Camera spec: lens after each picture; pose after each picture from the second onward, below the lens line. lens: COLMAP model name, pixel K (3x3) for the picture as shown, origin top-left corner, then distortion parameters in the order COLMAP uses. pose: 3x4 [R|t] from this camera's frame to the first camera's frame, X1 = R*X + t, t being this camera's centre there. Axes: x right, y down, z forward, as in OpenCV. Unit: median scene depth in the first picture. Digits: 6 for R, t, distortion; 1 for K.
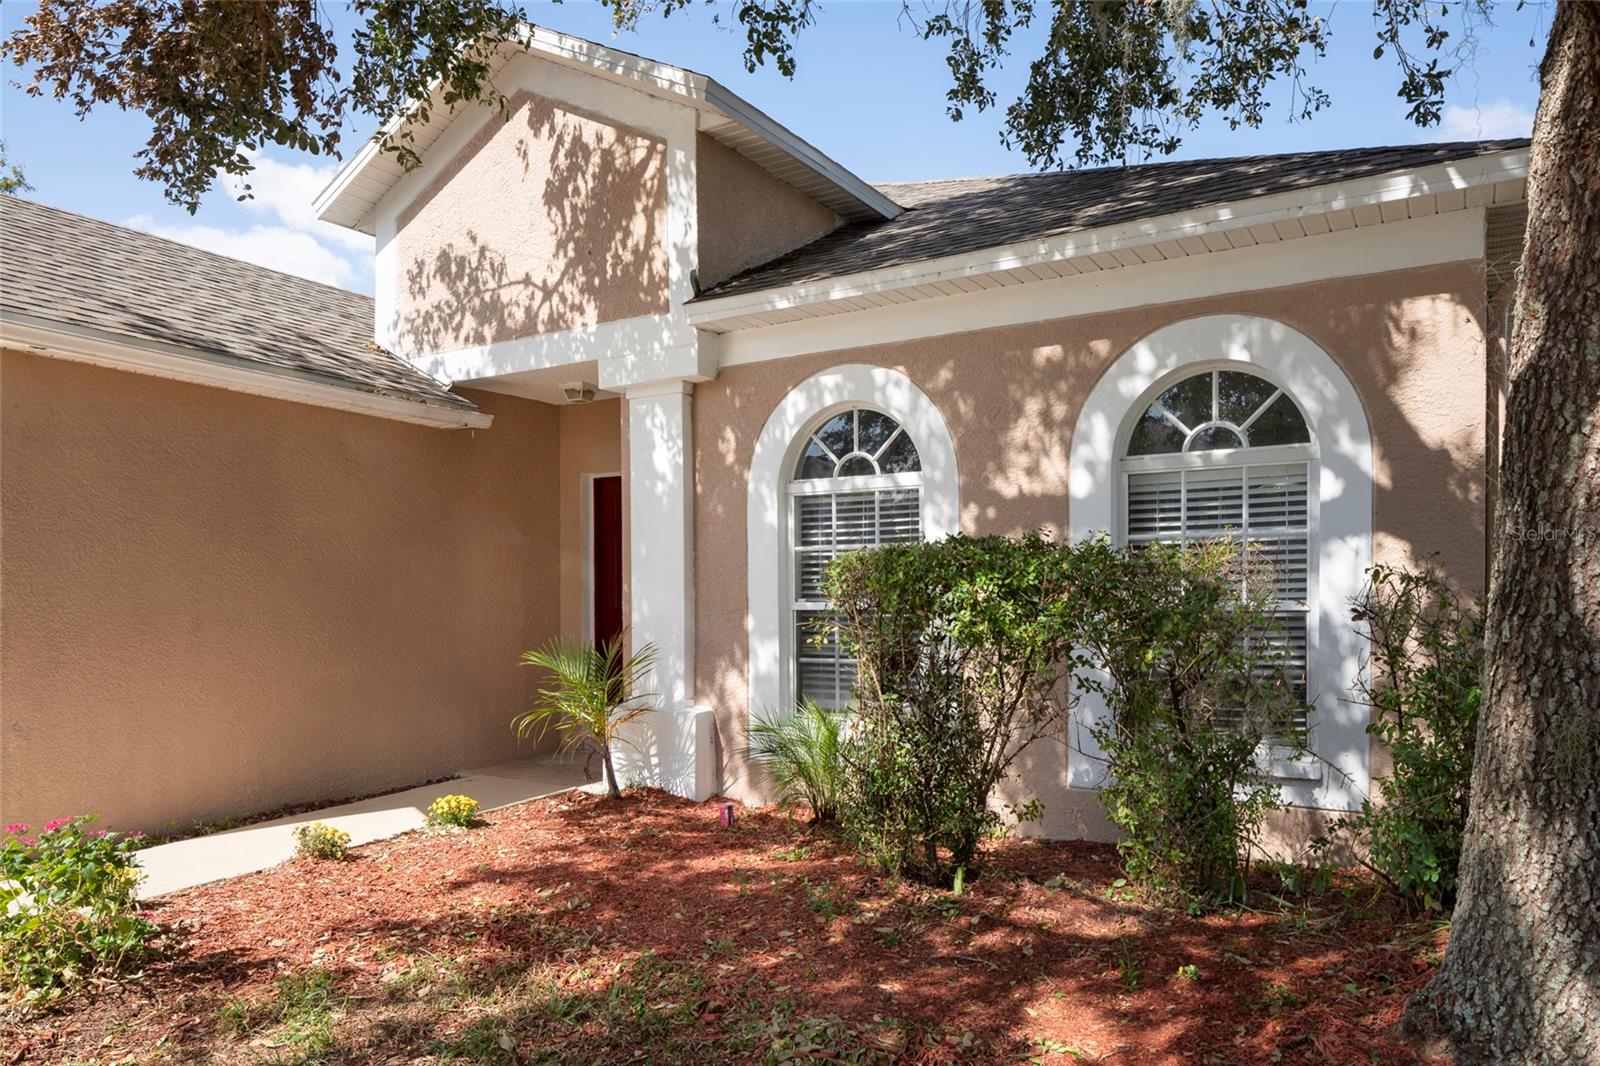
lens RADIAL K [[1112.3, 0, 785.3], [0, 1112.3, 529.4], [0, 0, 1]] dist [0.008941, 0.000955]
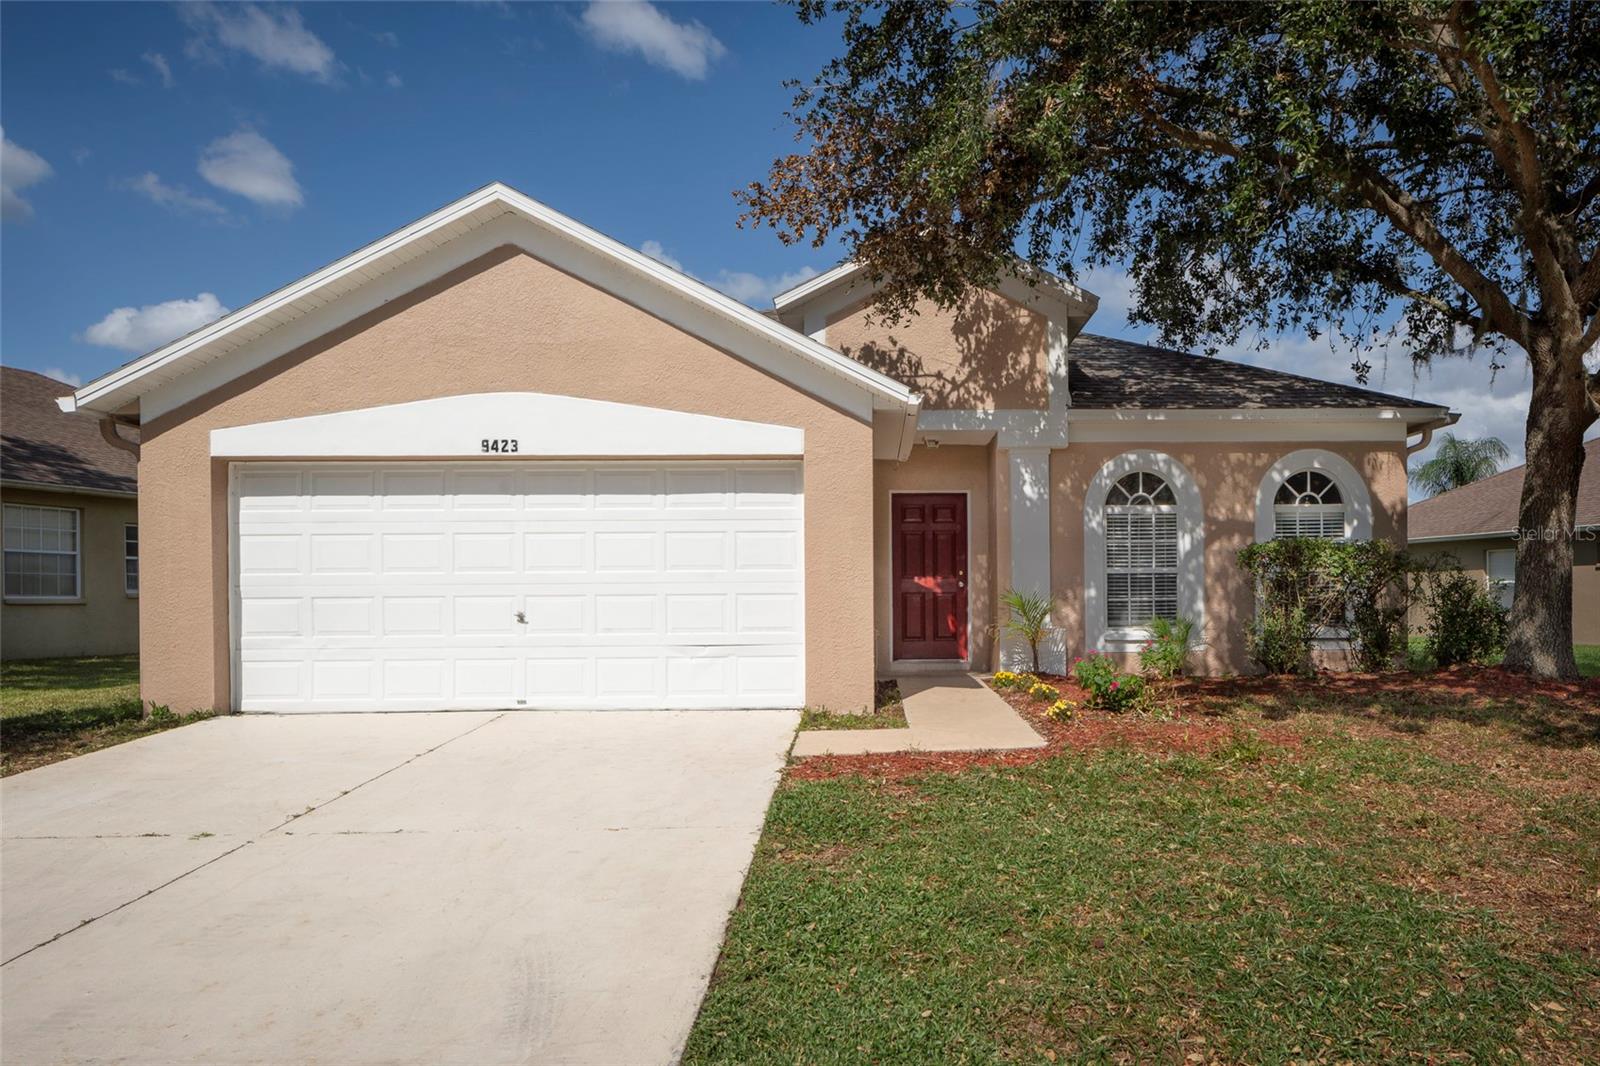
lens RADIAL K [[1112.3, 0, 806.9], [0, 1112.3, 541.4], [0, 0, 1]] dist [0.008941, 0.000955]
pose [[0.845868, 0.046491, 0.531362, -1.386434], [-0.033232, 0.998852, -0.034492, 0.096246], [-0.532356, 0.011518, 0.846443, -0.329959]]
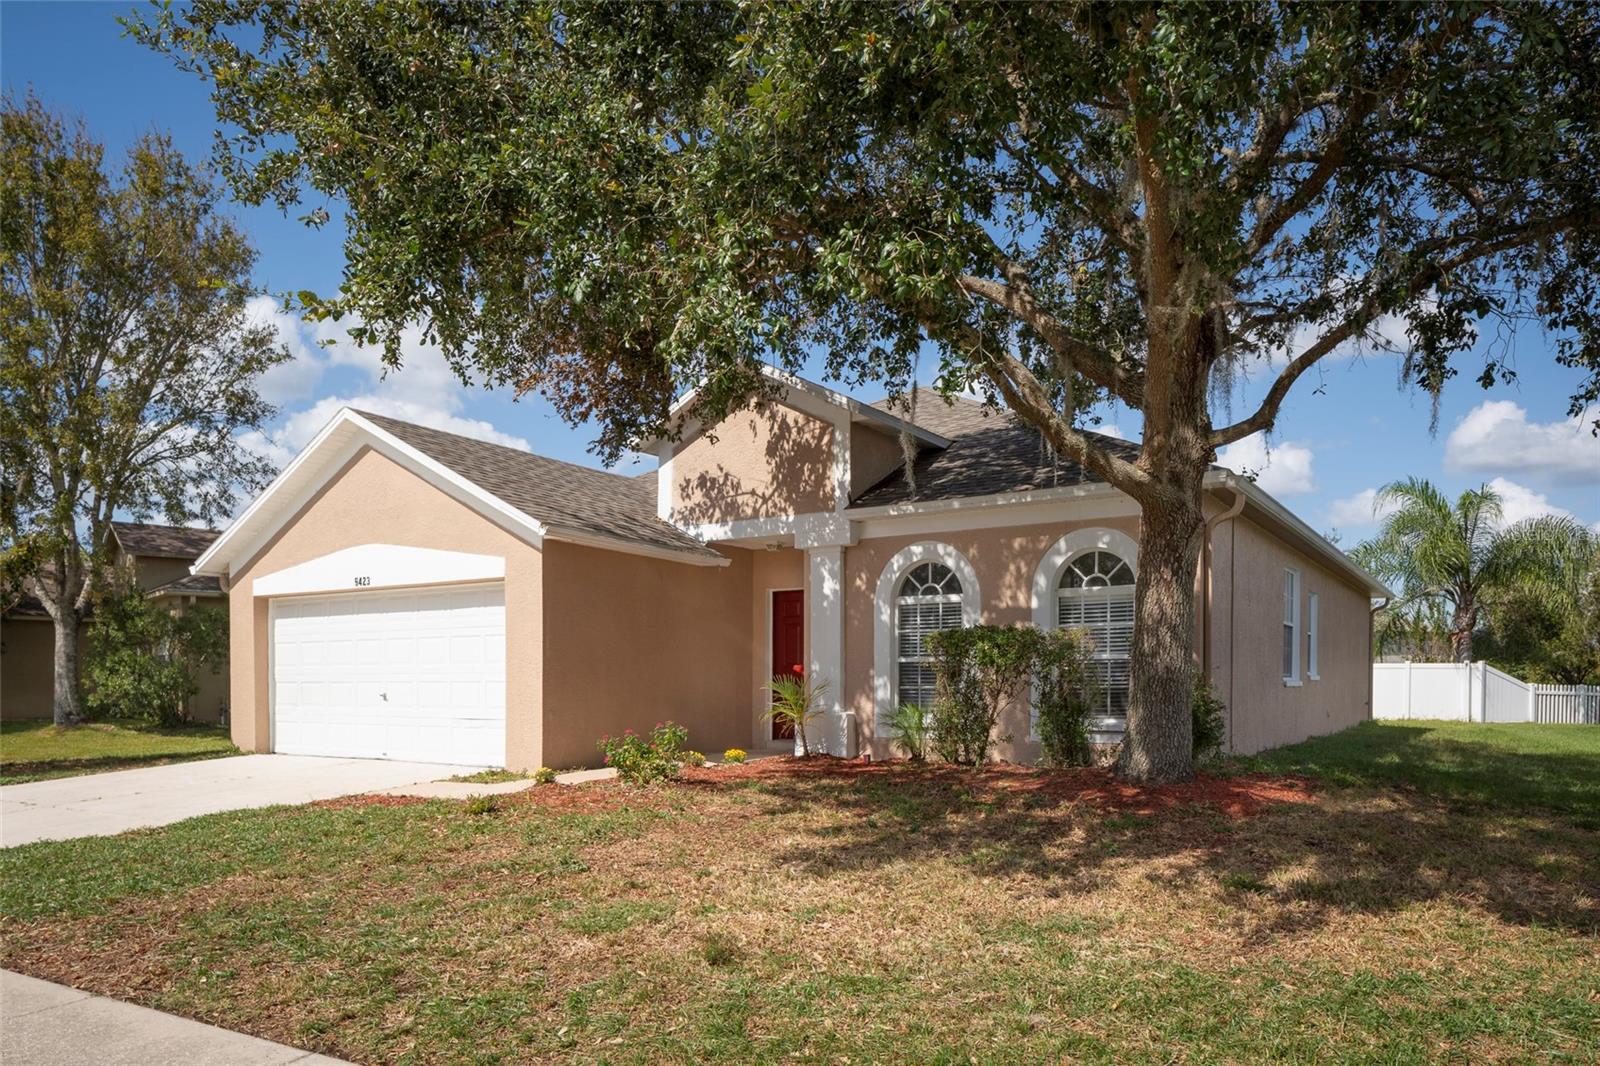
lens RADIAL K [[1070.3, 0, 763.2], [0, 1070.3, 532.3], [0, 0, 1]] dist [-0.066858, -0.000827]
pose [[0.999651, 0.017885, -0.019437, -0.193259], [-0.019876, 0.993993, -0.107621, 0.050020], [0.017395, 0.107970, 0.994002, -0.917553]]
